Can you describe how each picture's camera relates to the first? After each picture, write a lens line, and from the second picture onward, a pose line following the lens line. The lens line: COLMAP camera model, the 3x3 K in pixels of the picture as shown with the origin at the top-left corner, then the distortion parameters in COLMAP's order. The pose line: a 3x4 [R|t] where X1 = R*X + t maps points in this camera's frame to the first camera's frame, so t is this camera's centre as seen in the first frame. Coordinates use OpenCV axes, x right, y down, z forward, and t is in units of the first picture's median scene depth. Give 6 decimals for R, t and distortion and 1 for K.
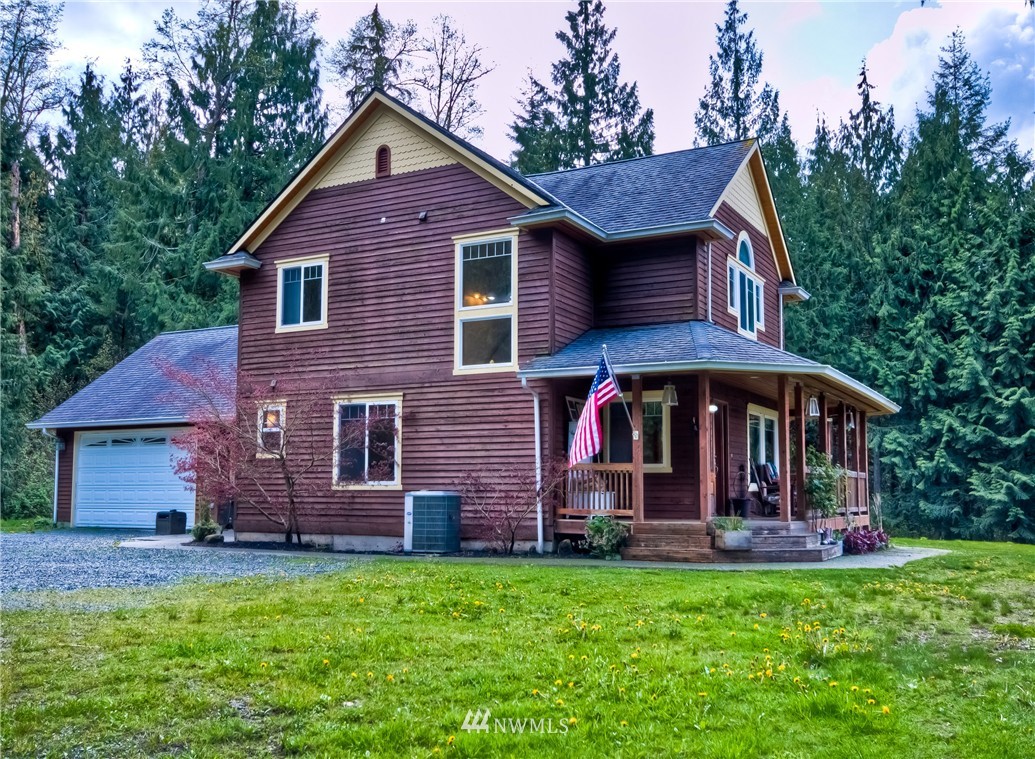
lens RADIAL K [[1000.0, 0, 517.5], [0, 1000.0, 379.5], [0, 0, 1]] dist [0.011753, 0.019900]
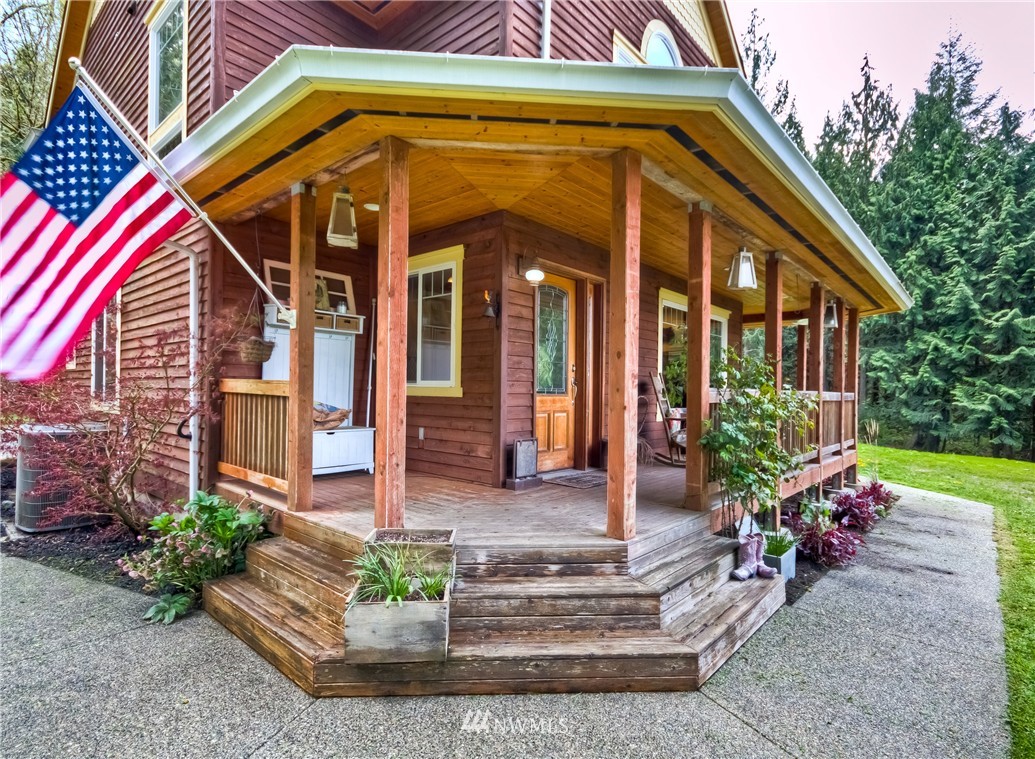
lens RADIAL K [[534.9, 0, 517.5], [0, 534.9, 379.5], [0, 0, 1]] dist [0.030491, -0.019944]
pose [[0.975368, 0.007936, -0.220442, 0.094466], [0.012497, 0.995759, 0.091144, 0.021737], [0.220230, -0.091654, 0.971132, 0.274333]]
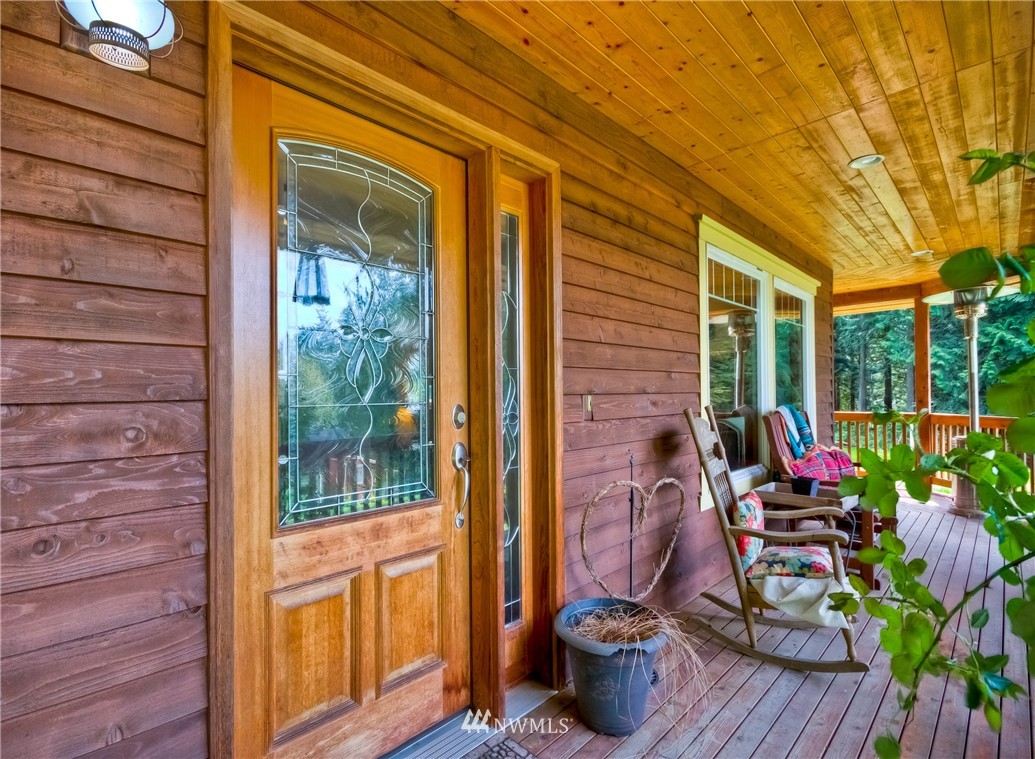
lens RADIAL K [[496.6, 0, 517.5], [0, 496.6, 379.5], [0, 0, 1]] dist [-0.001408, -0.000405]
pose [[0.959599, -0.018370, -0.280770, 0.095109], [0.043049, 0.995703, 0.081986, 0.024814], [0.278058, -0.090761, 0.956267, 0.365438]]
